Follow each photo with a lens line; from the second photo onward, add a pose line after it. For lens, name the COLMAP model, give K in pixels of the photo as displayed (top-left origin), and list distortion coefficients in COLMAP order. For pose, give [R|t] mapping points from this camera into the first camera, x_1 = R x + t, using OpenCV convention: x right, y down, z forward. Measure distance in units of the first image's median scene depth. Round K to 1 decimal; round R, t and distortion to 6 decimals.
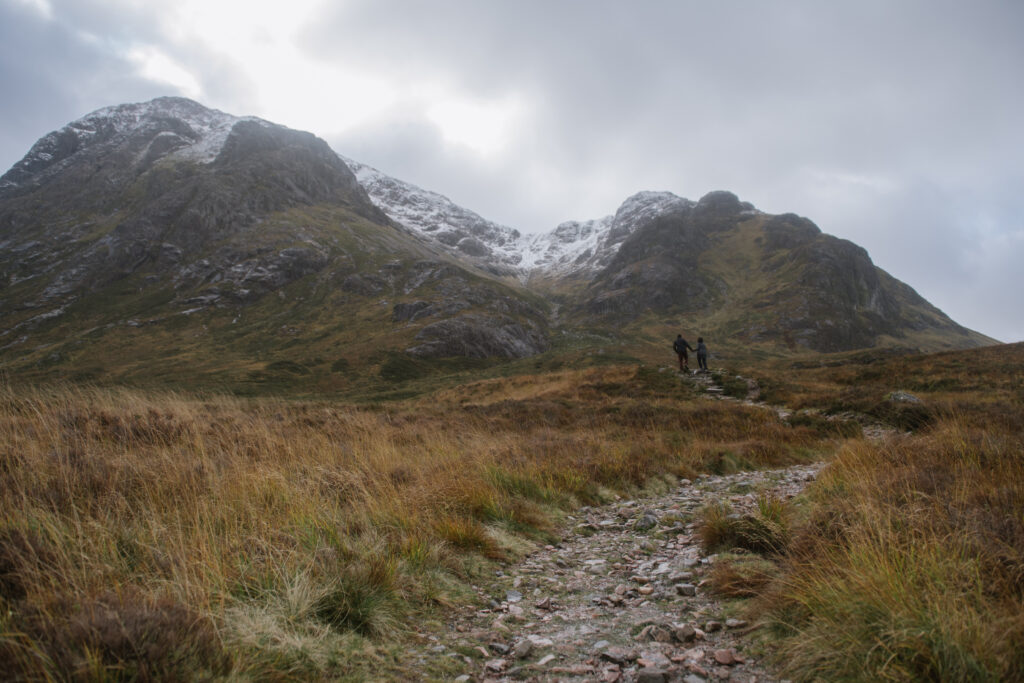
lens RADIAL K [[750.6, 0, 507.2], [0, 750.6, 322.4], [0, 0, 1]] dist [-0.040227, -0.011037]
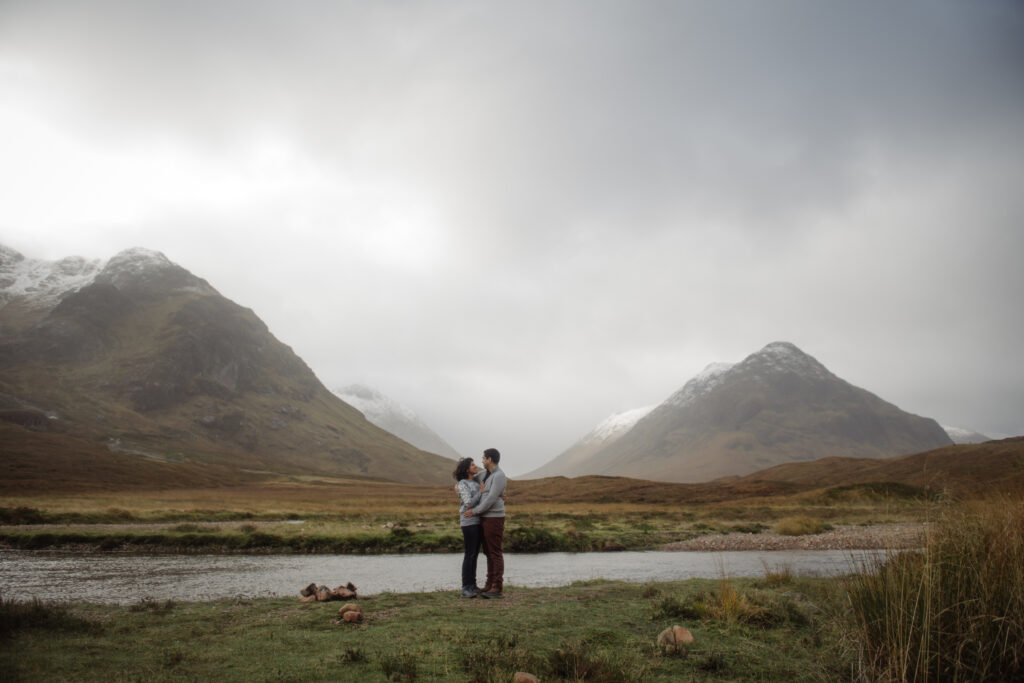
lens RADIAL K [[703.0, 0, 510.8], [0, 703.0, 346.2], [0, 0, 1]] dist [-0.043334, -0.004839]
pose [[0.836333, 0.142441, 0.529393, 0.159860], [-0.135850, 0.989385, -0.051593, -0.059086], [-0.531123, -0.028769, 0.846806, -0.342903]]
